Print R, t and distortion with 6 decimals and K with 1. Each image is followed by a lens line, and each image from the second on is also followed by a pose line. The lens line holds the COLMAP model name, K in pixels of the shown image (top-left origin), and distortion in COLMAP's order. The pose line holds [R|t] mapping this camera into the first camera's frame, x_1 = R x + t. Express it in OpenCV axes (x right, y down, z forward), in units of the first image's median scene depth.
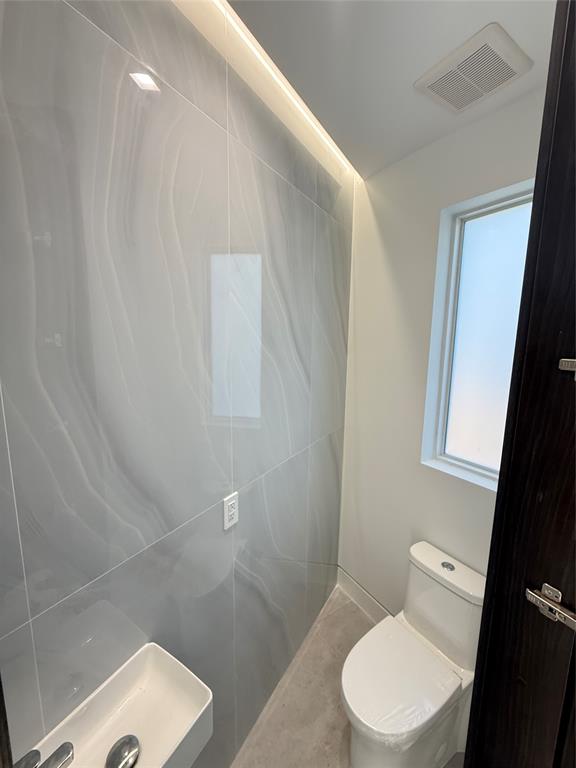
lens RADIAL K [[304.8, 0, 284.4], [0, 304.8, 376.0], [0, 0, 1]] dist [-0.001523, -0.000314]
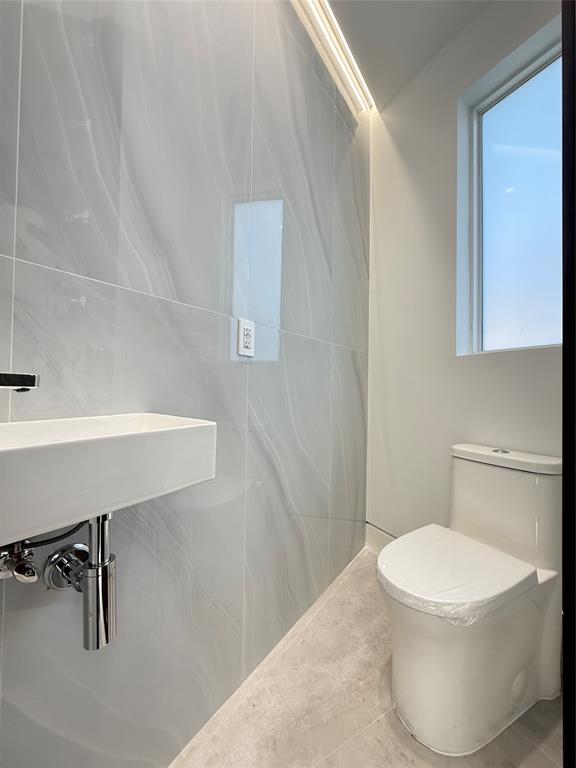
lens RADIAL K [[304.8, 0, 285.4], [0, 304.8, 385.6], [0, 0, 1]] dist [-0.001523, -0.000314]
pose [[0.998494, 0.002701, -0.054797, -0.008275], [-0.011653, 0.986439, -0.163711, 0.561105], [0.053612, 0.164103, 0.984985, 0.107950]]
